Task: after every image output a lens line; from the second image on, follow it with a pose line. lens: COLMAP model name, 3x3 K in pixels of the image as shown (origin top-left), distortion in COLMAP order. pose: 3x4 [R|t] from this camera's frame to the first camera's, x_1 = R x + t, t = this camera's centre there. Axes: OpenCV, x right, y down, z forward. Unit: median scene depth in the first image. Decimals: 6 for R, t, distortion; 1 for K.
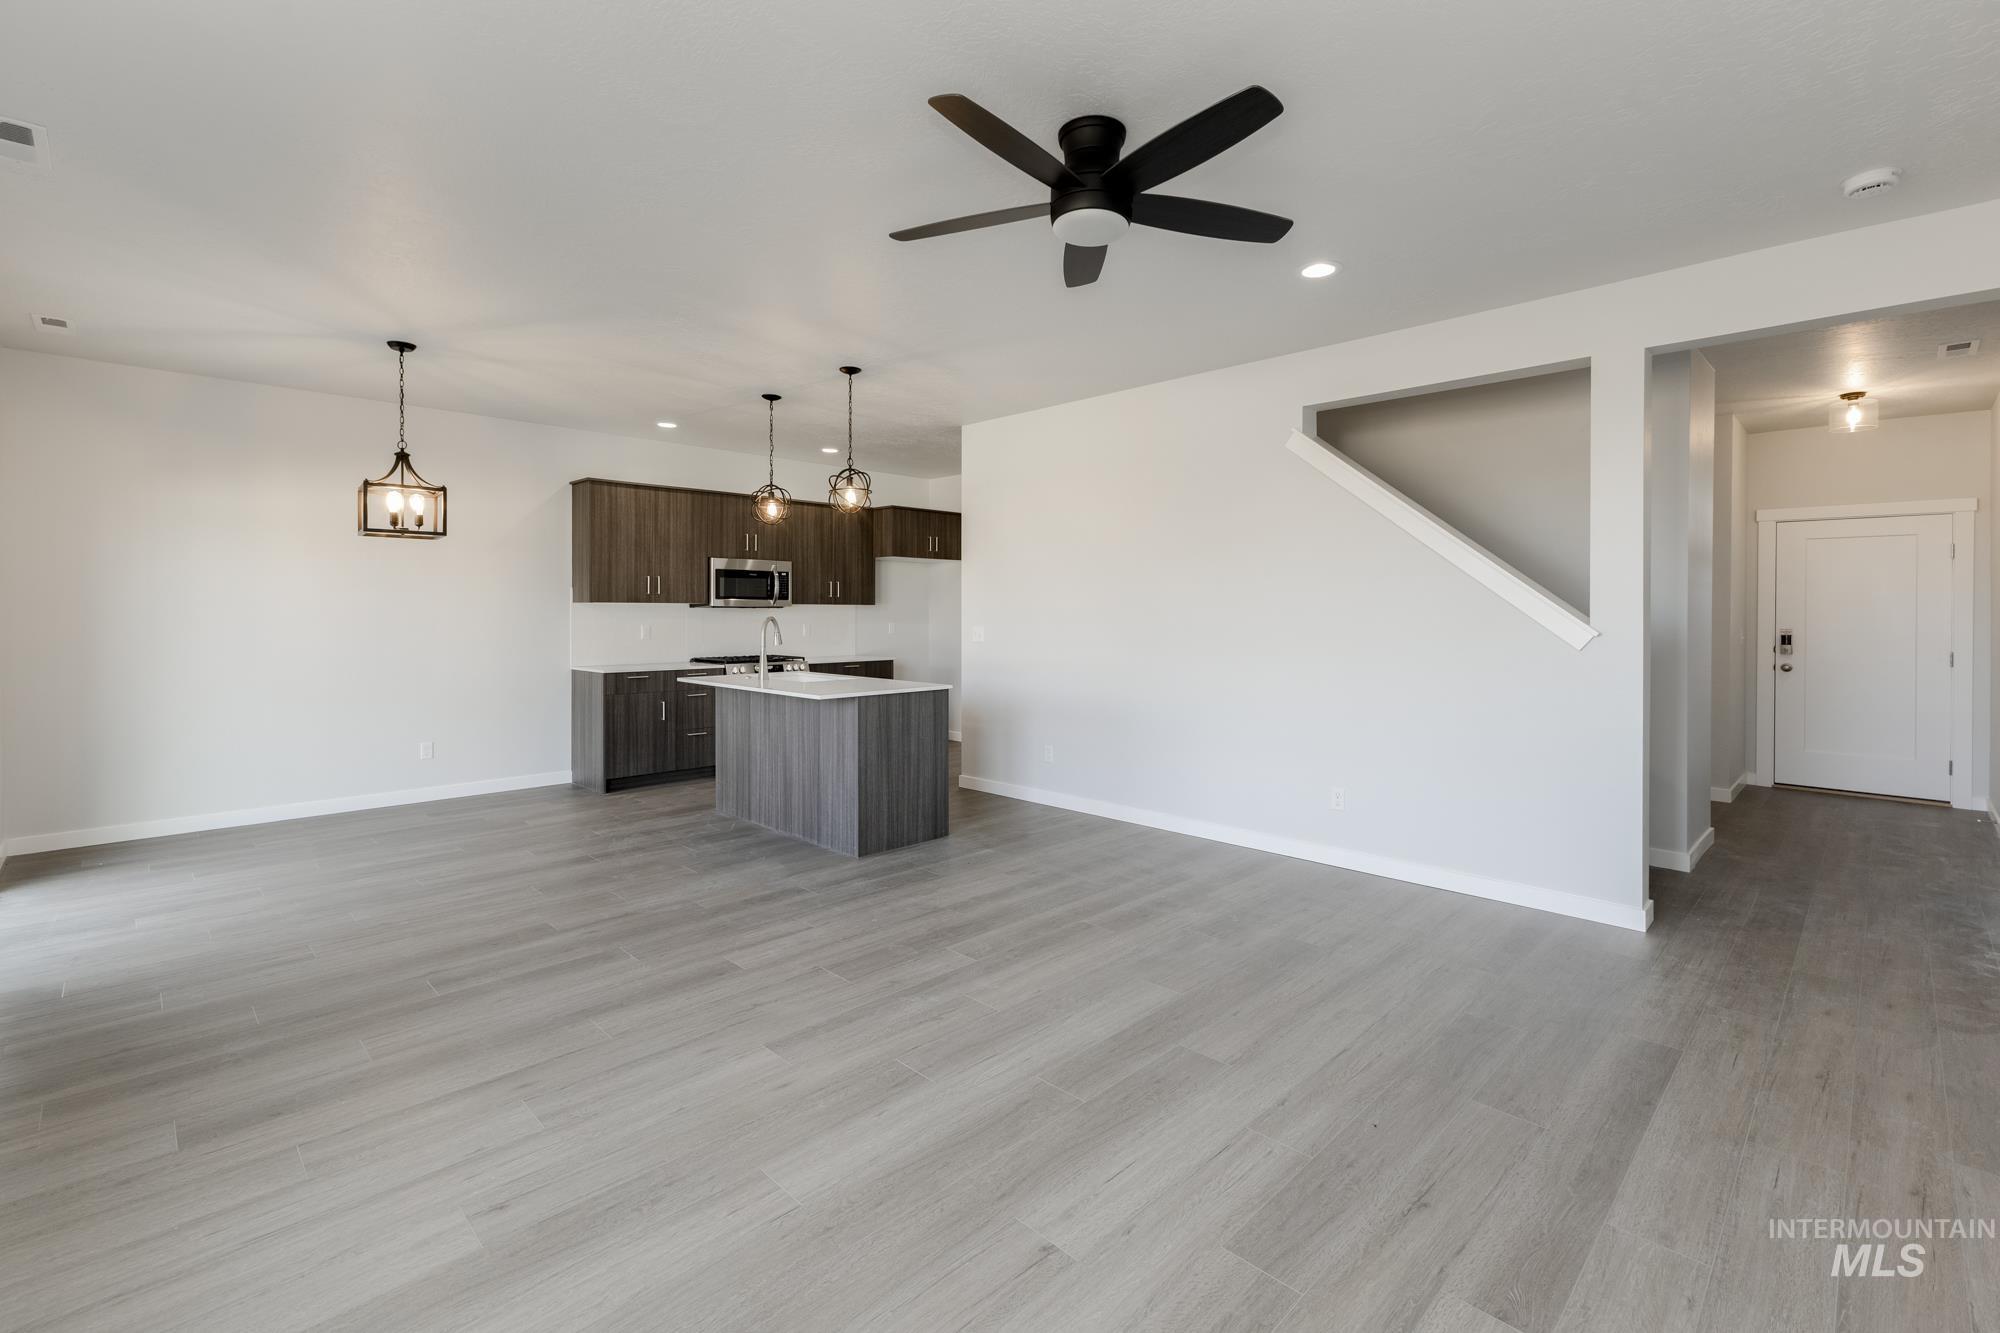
lens RADIAL K [[873.7, 0, 1010.5], [0, 873.7, 609.6], [0, 0, 1]] dist [0.010596, -0.002882]
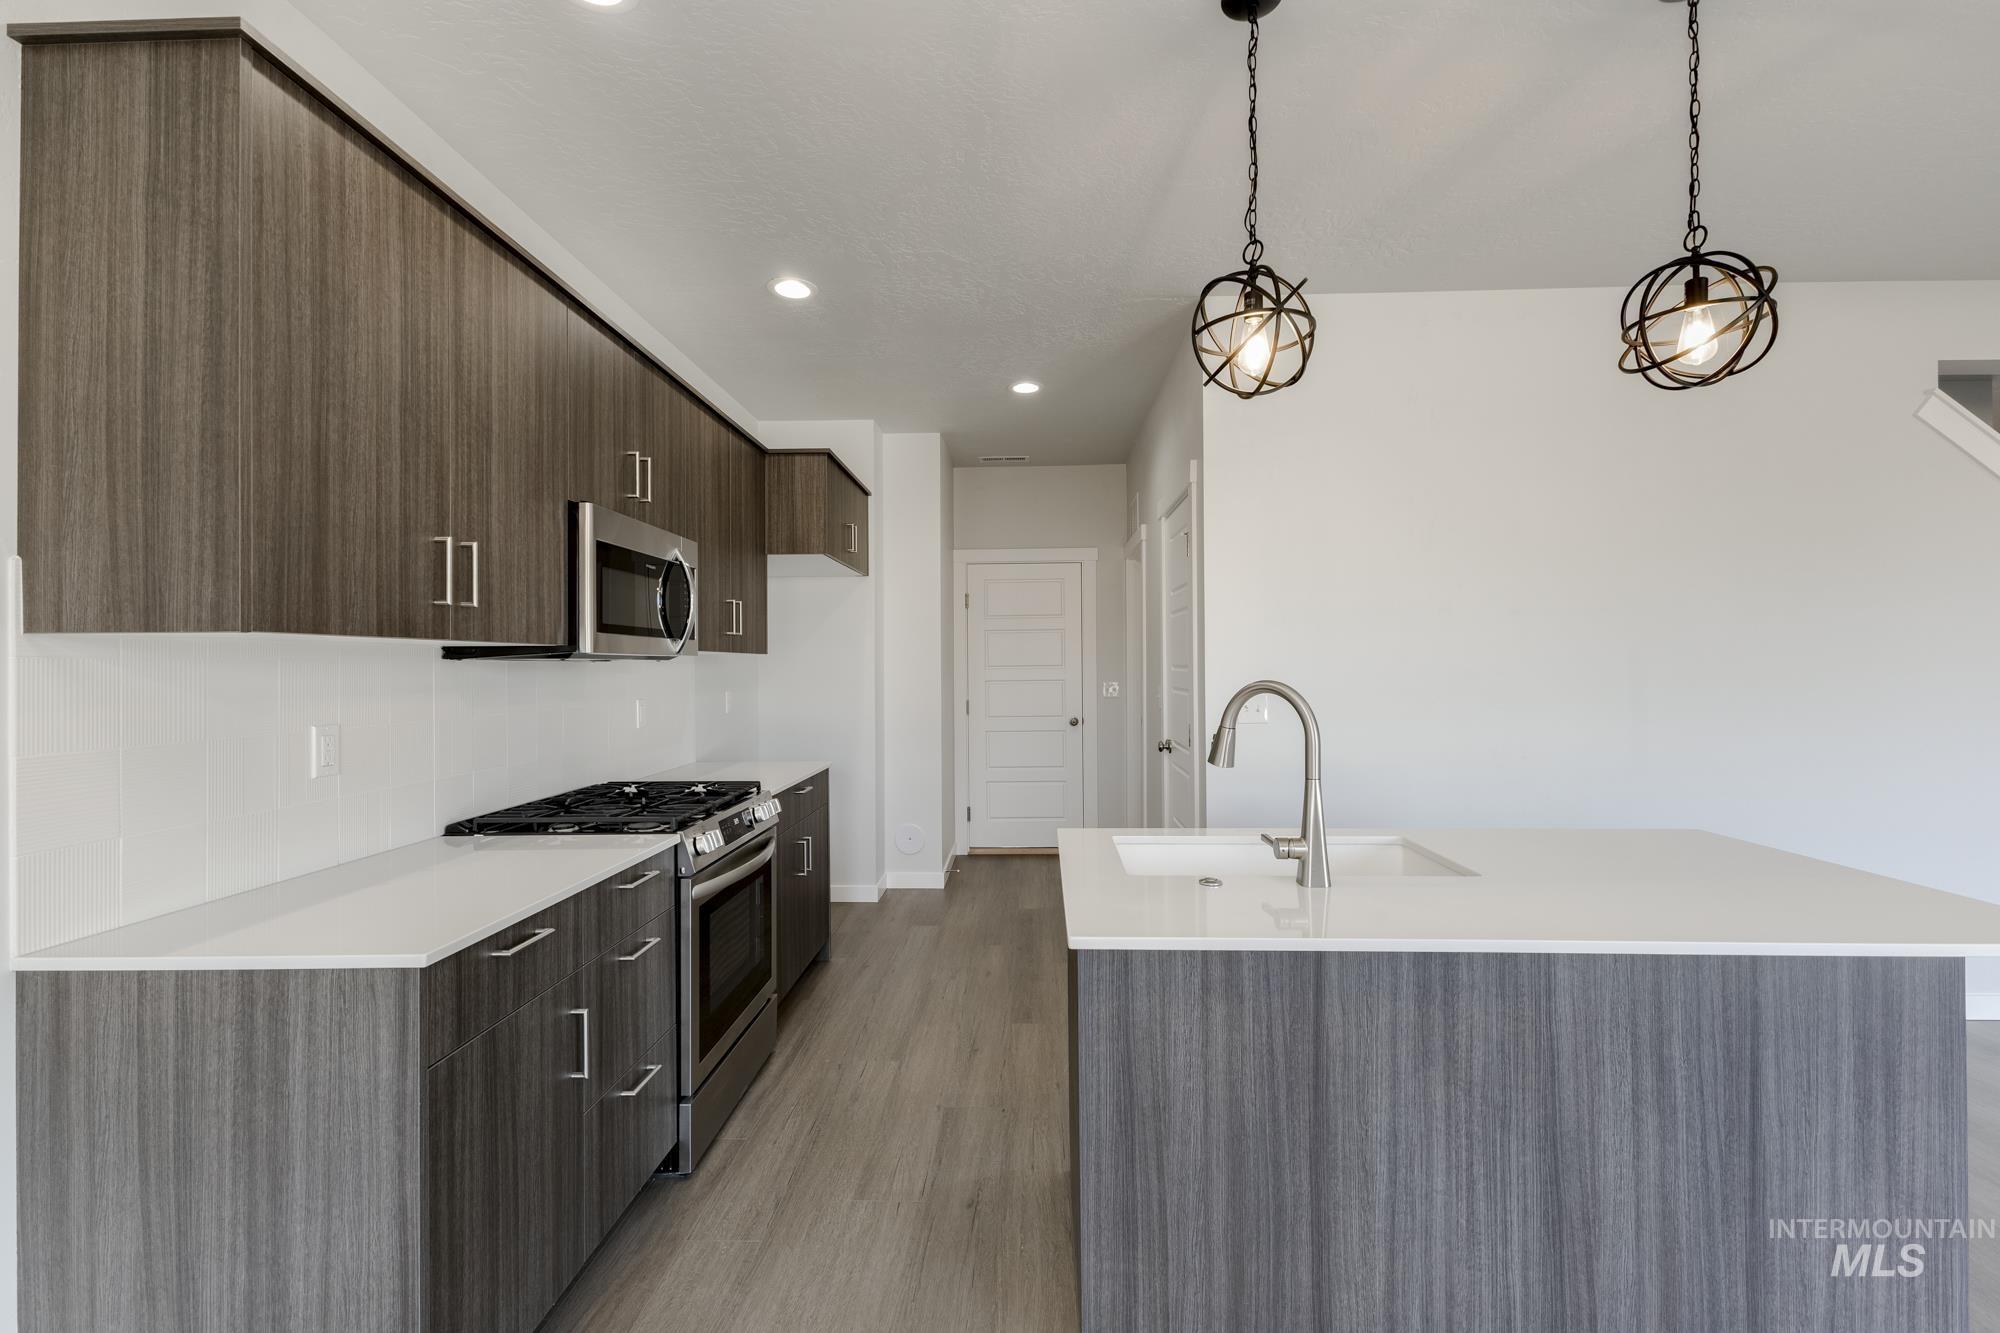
lens RADIAL K [[873.7, 0, 995.6], [0, 873.7, 659.6], [0, 0, 1]] dist [0.010596, -0.002882]
pose [[0.735138, -0.004110, 0.677905, -0.461879], [0.008339, 0.999961, -0.002981, 0.000498], [-0.677867, 0.007845, 0.735143, 0.683613]]
